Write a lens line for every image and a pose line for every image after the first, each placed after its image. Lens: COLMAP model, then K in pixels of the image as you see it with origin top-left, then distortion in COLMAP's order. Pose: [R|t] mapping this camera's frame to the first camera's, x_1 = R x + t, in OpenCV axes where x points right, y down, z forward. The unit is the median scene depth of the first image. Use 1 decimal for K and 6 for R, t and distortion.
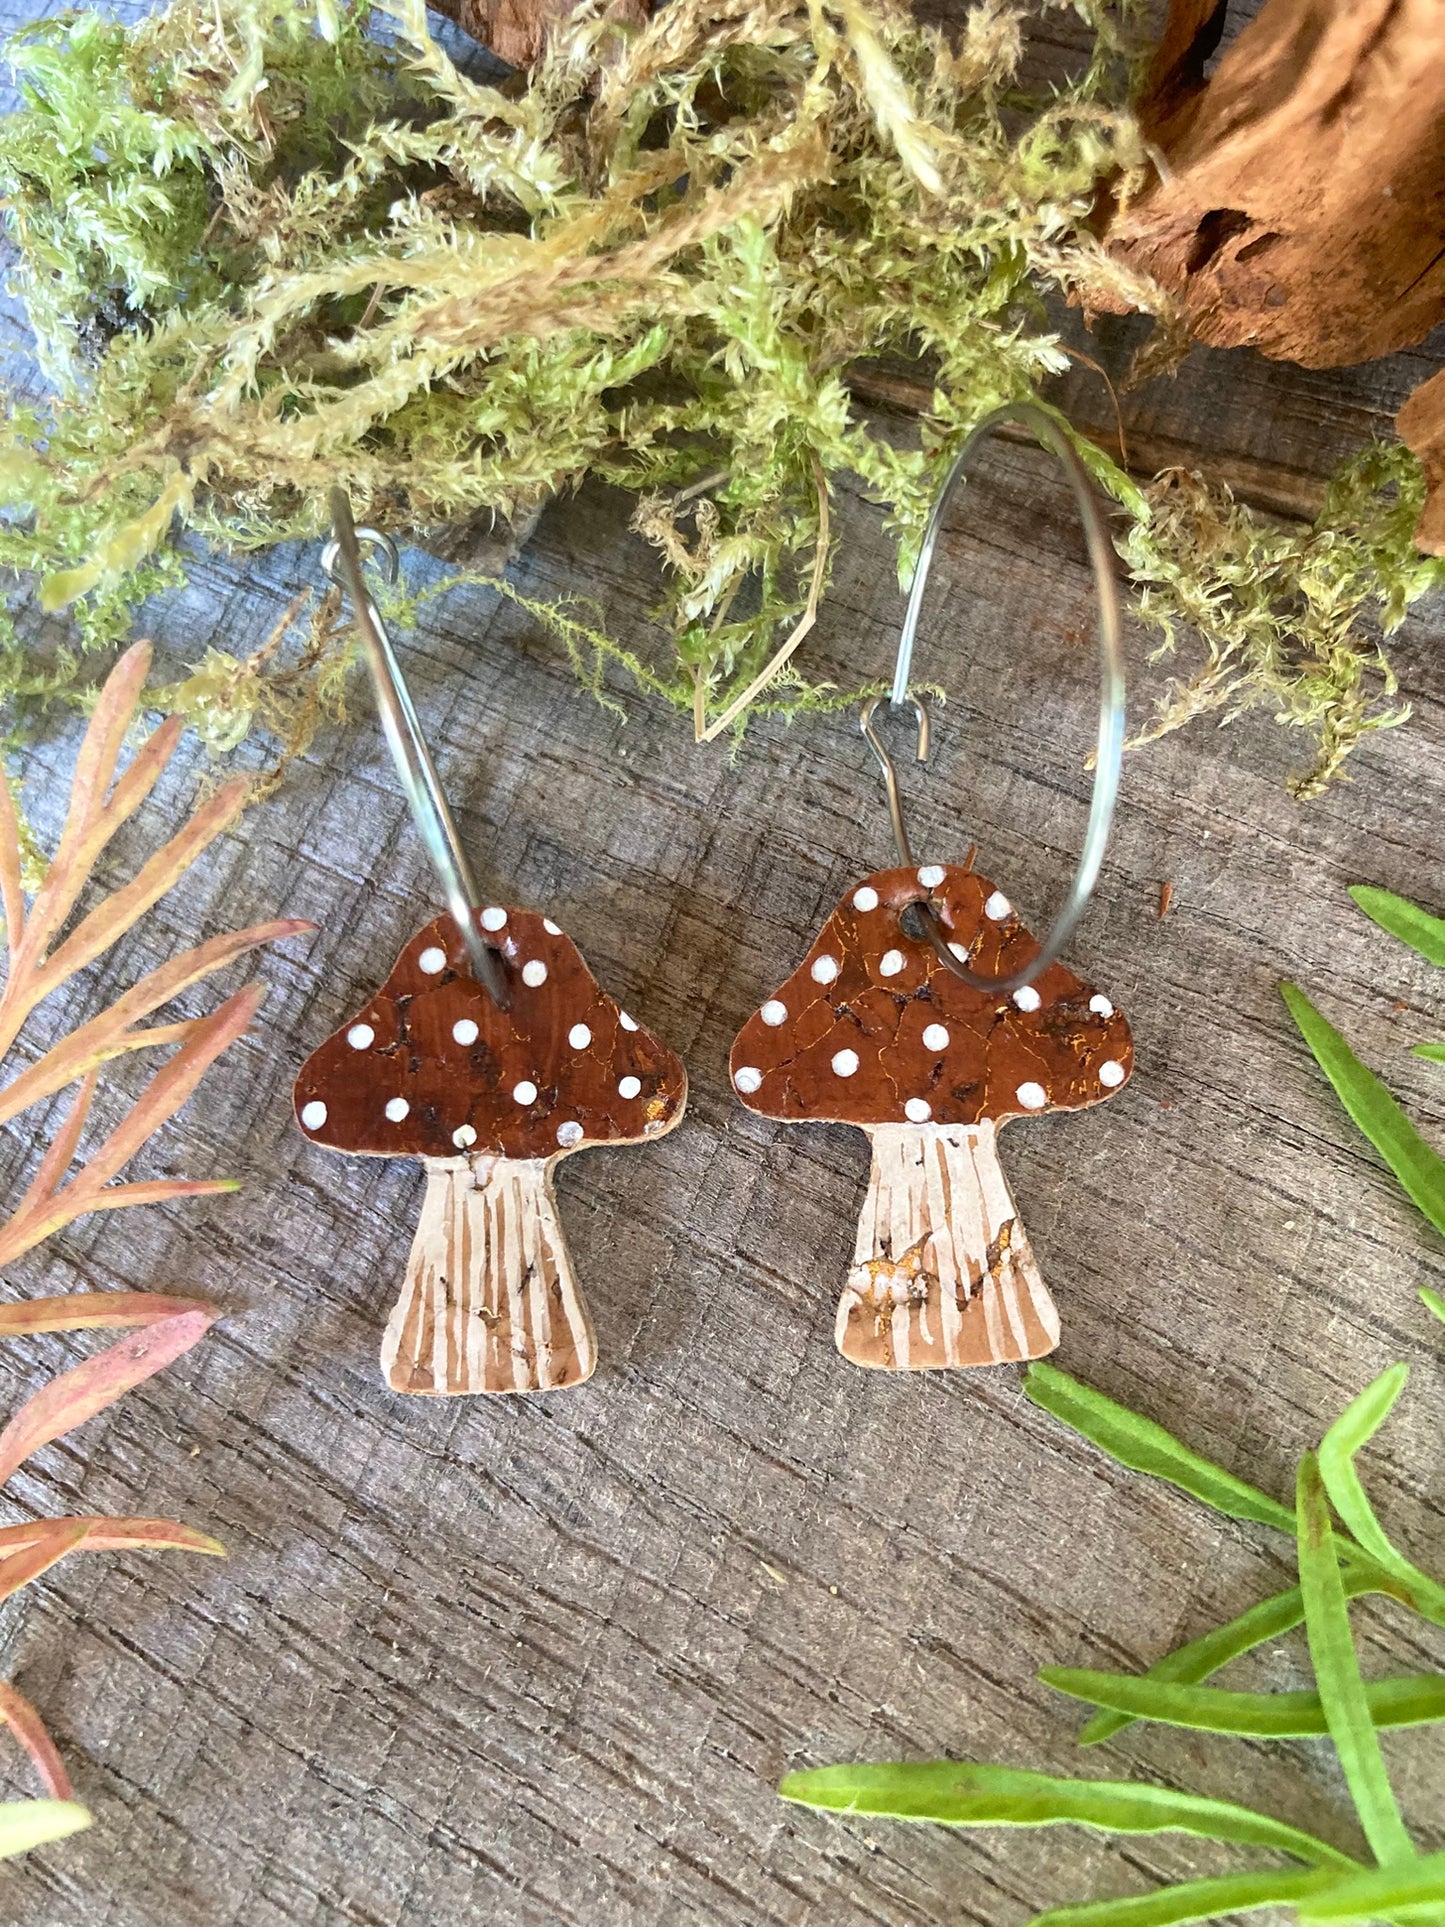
lens RADIAL K [[1706.9, 0, 705.5], [0, 1706.9, 977.4], [0, 0, 1]] dist [-0.056411, 0.038677]
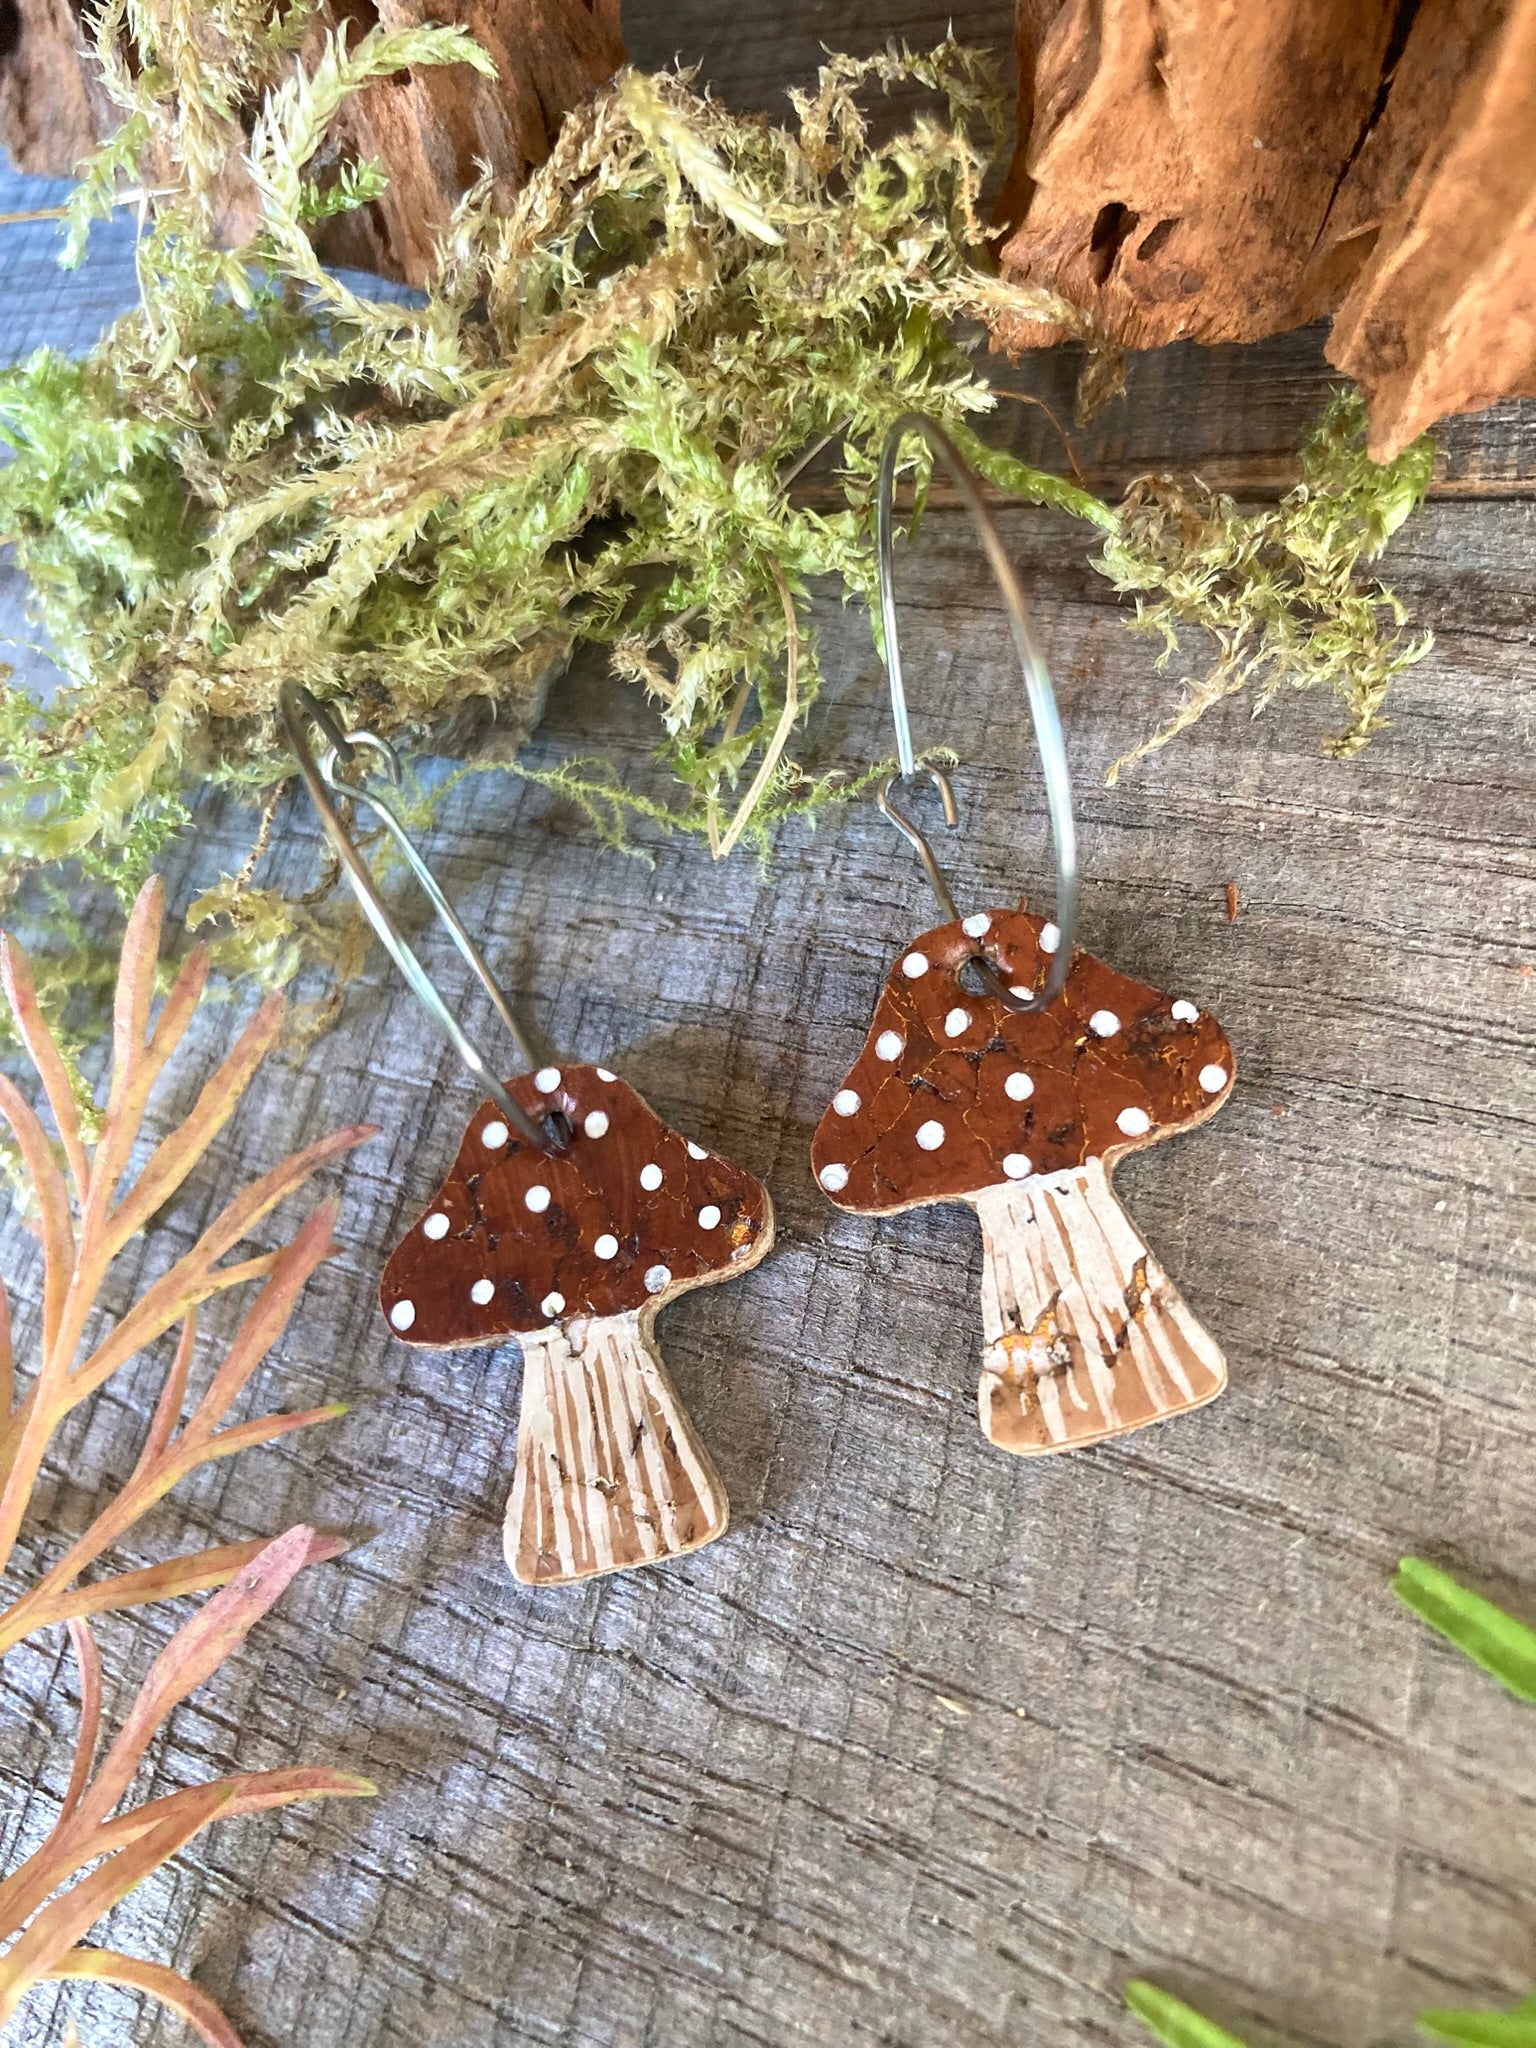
lens RADIAL K [[1814.1, 0, 754.5], [0, 1814.1, 1023.0], [0, 0, 1]] dist [-0.056411, 0.038677]
pose [[0.967591, -0.219818, -0.124285, 0.131440], [0.196973, 0.964982, -0.173236, 0.142866], [0.158014, 0.143141, 0.977007, 0.006229]]
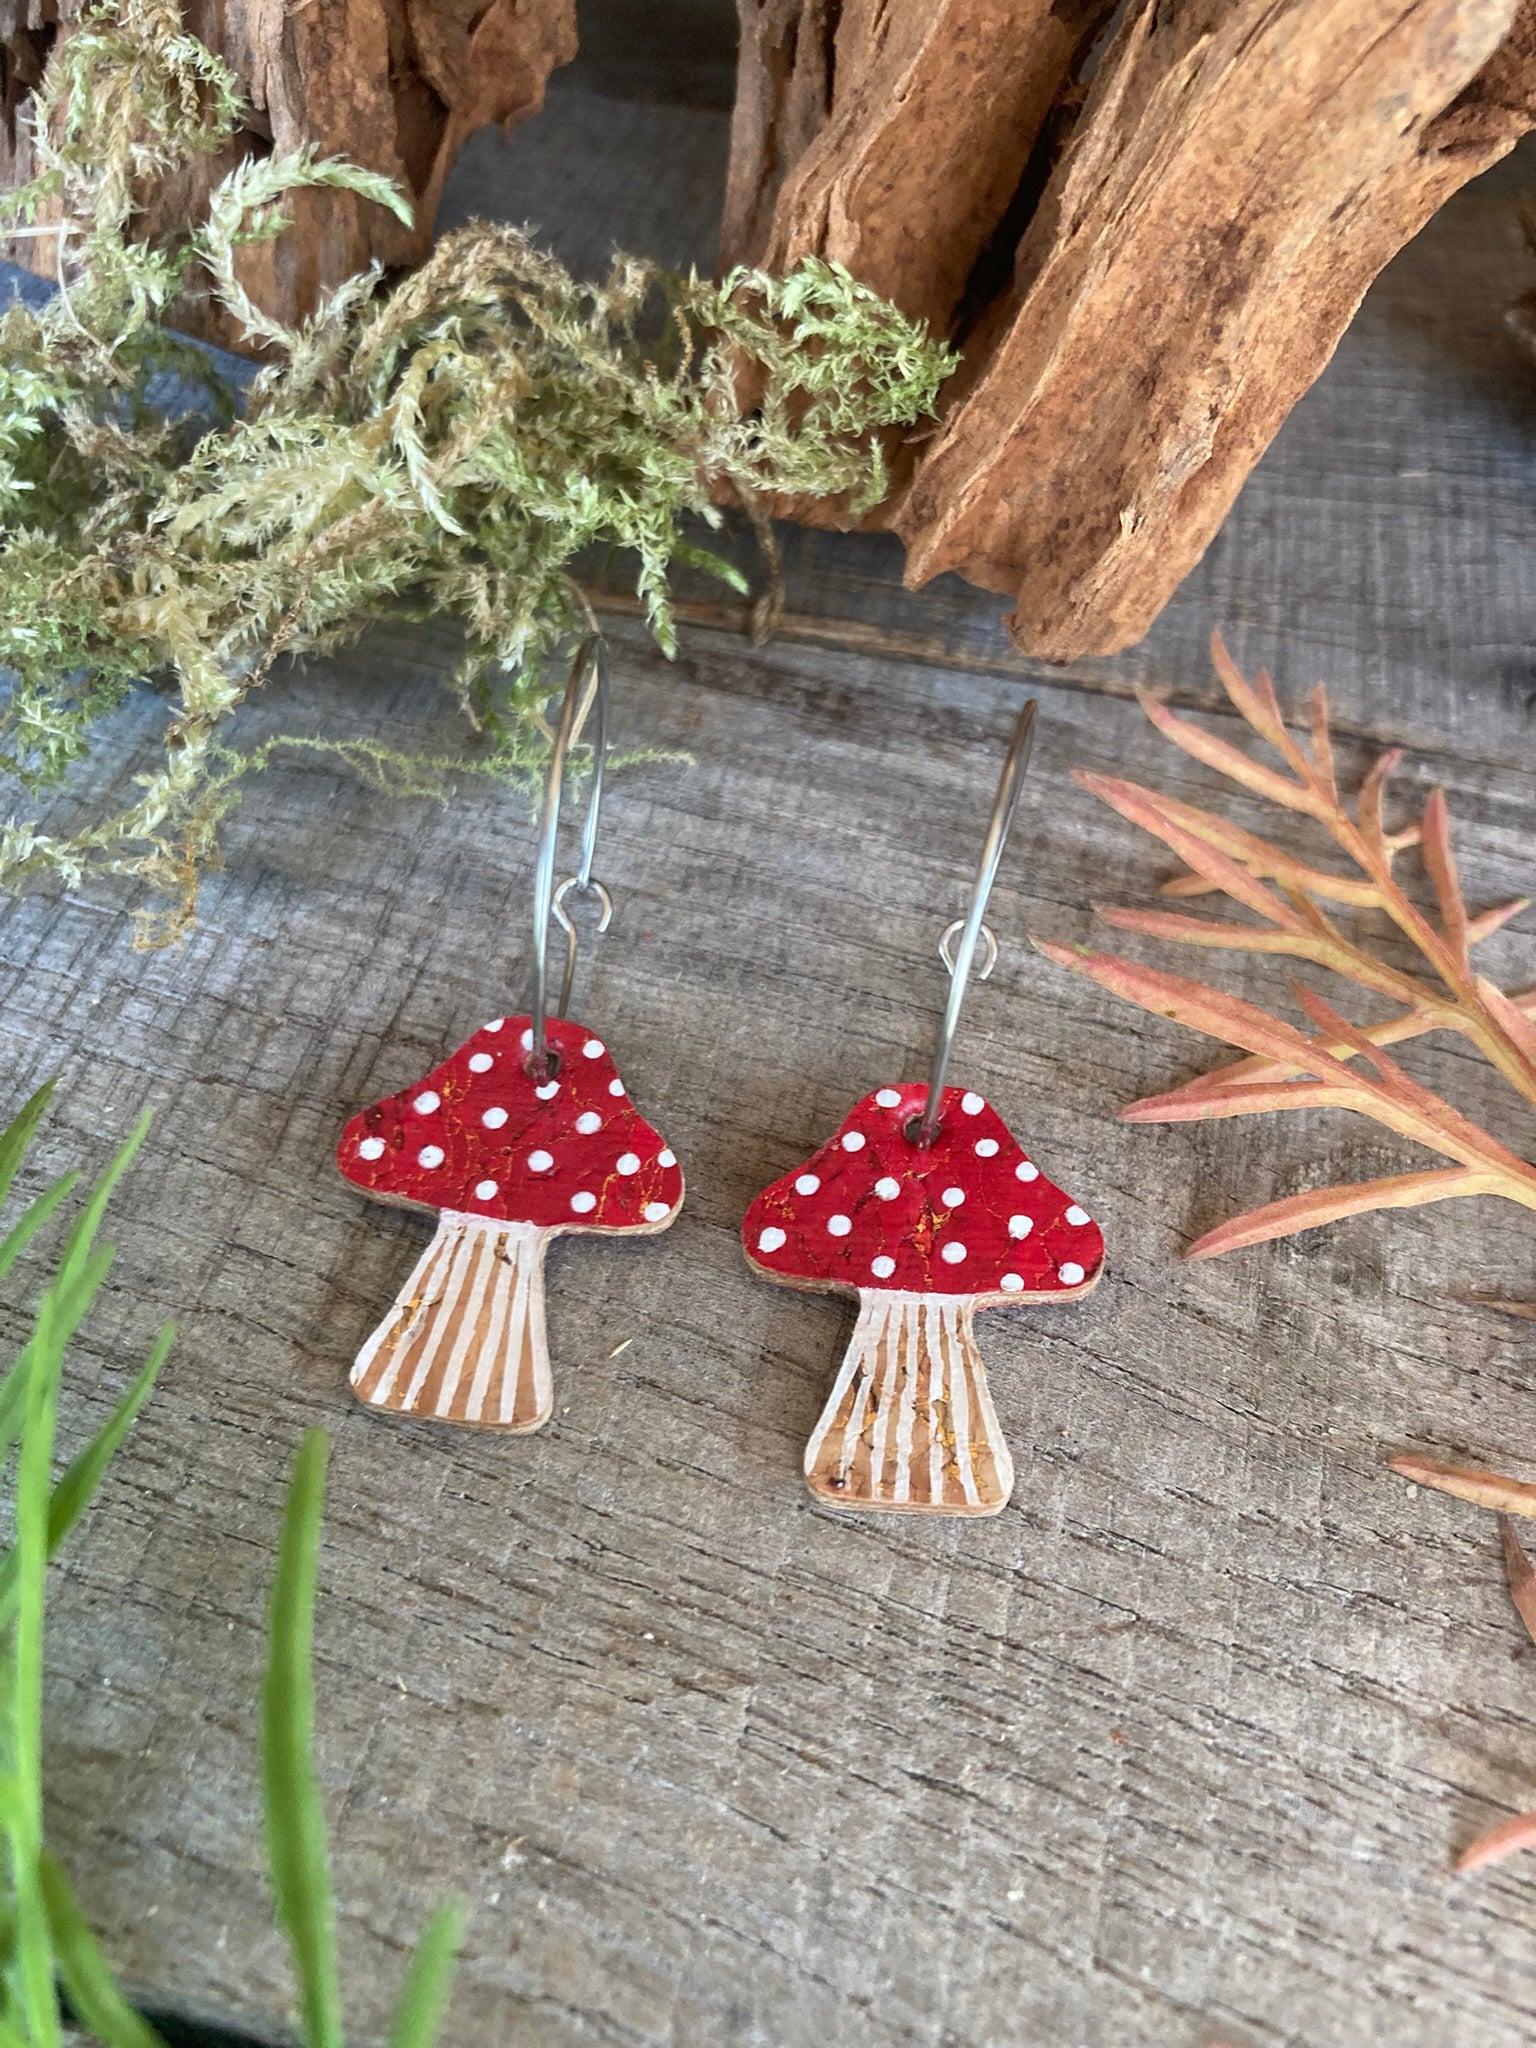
lens RADIAL K [[1814.1, 0, 792.4], [0, 1814.1, 1052.4], [0, 0, 1]] dist [-0.056411, 0.038677]
pose [[0.975111, -0.039814, 0.218112, -0.022683], [0.115633, 0.930683, -0.347072, 0.590989], [-0.189175, 0.363654, 0.912123, -0.226502]]
